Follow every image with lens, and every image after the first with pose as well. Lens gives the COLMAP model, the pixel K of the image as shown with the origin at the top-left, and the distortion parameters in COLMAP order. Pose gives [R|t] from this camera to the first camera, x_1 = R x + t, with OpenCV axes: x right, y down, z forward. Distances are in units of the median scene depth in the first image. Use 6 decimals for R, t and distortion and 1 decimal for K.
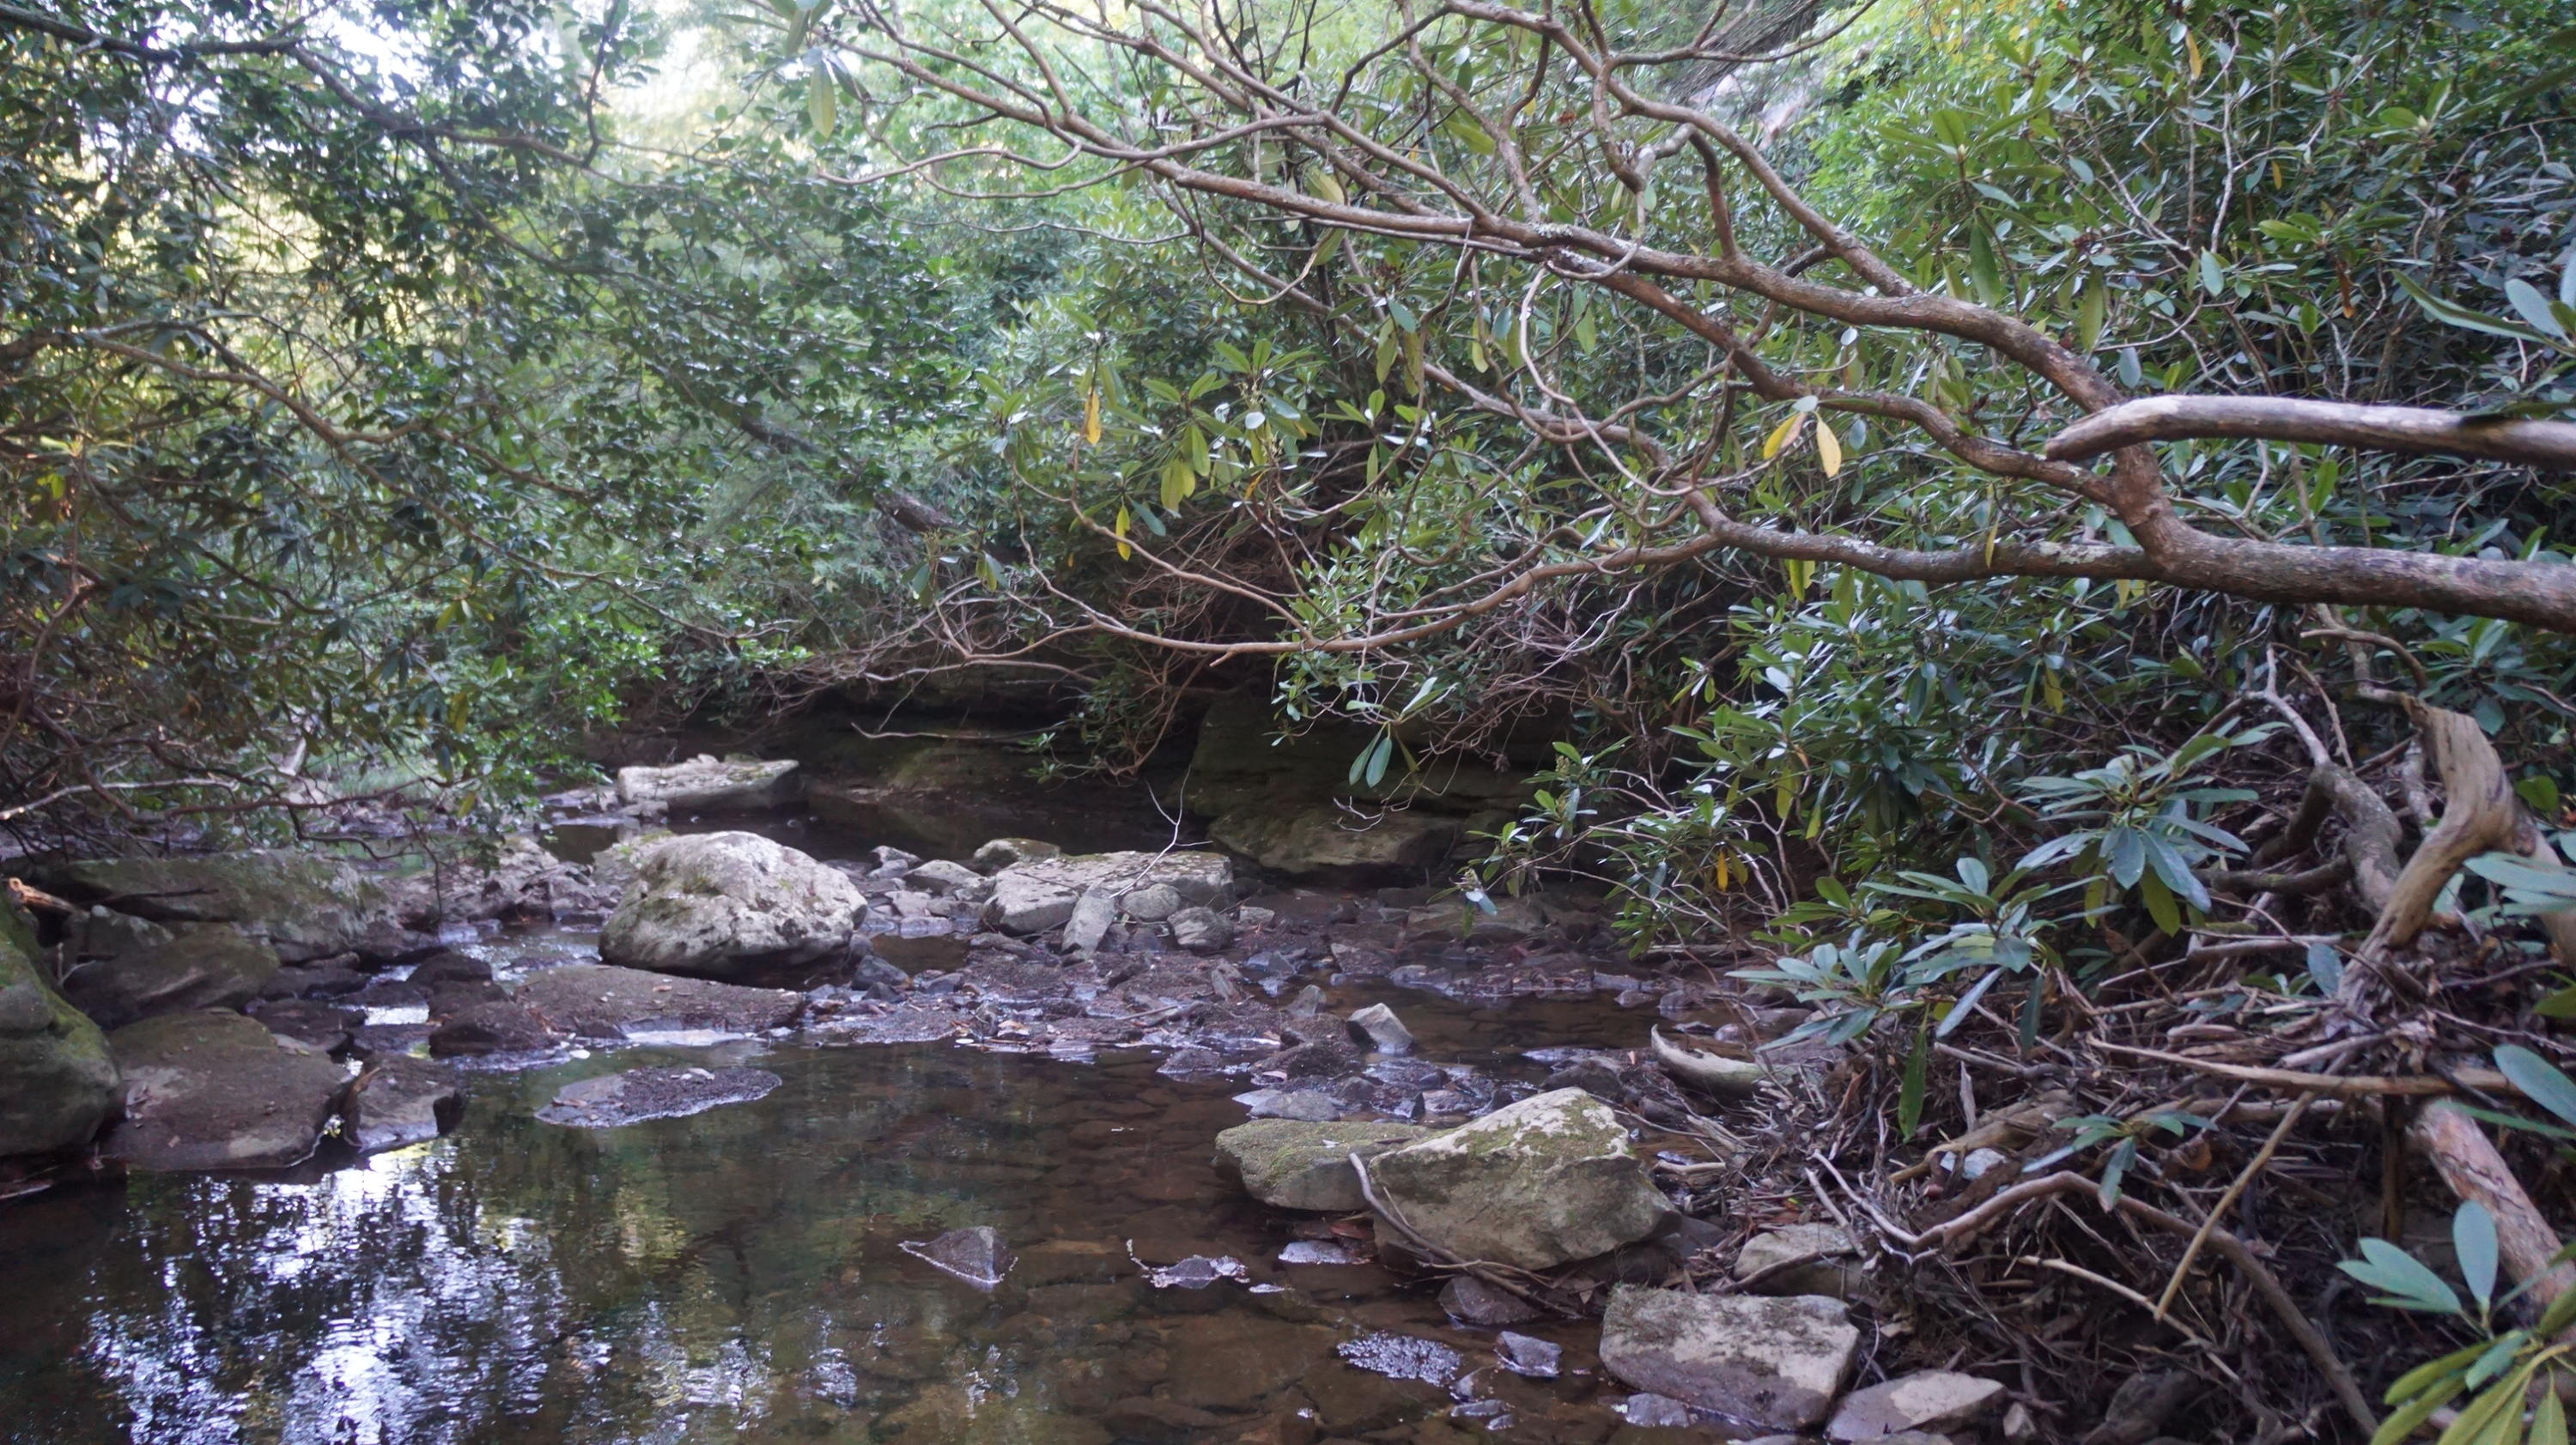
lens RADIAL K [[2079.5, 0, 1306.1], [0, 2079.5, 712.1], [0, 0, 1]] dist [-0.180516, 0.136276]
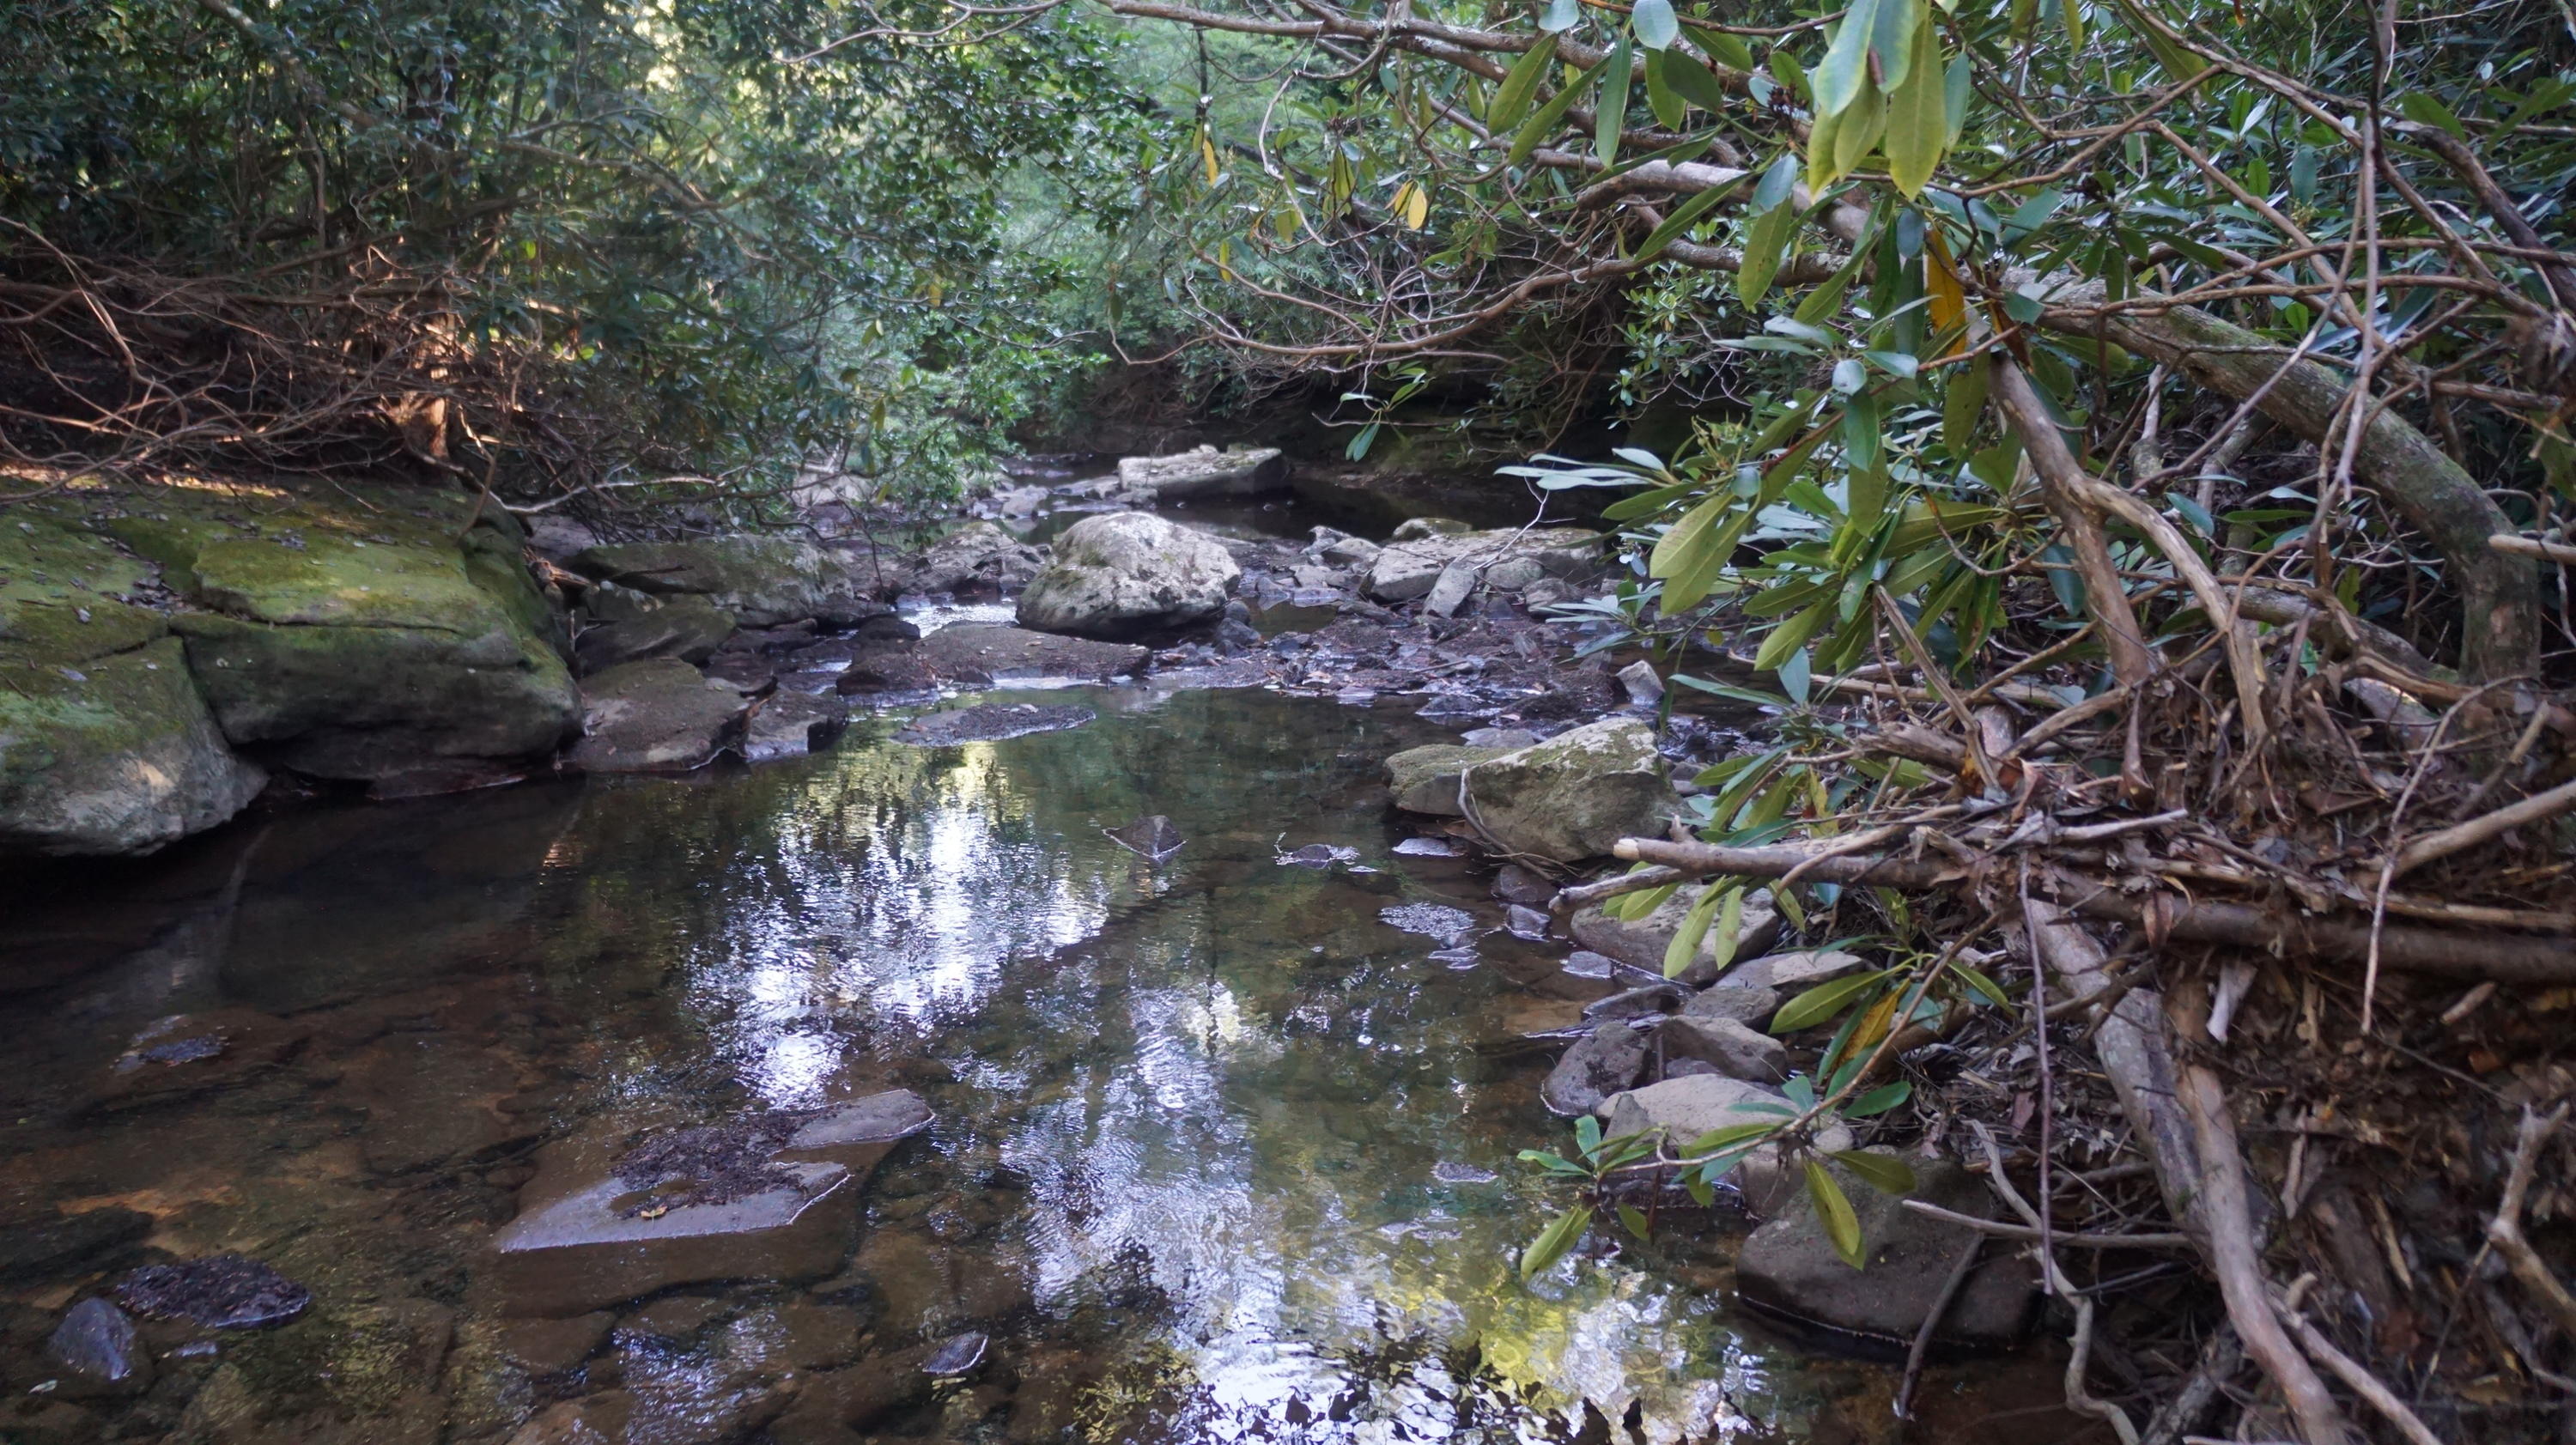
lens RADIAL K [[2079.5, 0, 1285.3], [0, 2079.5, 737.6], [0, 0, 1]] dist [-0.180516, 0.136276]
pose [[0.958918, 0.024312, -0.282638, 0.189709], [0.022033, 0.986928, 0.159647, -0.000475], [0.282825, -0.159315, 0.945848, -0.127817]]
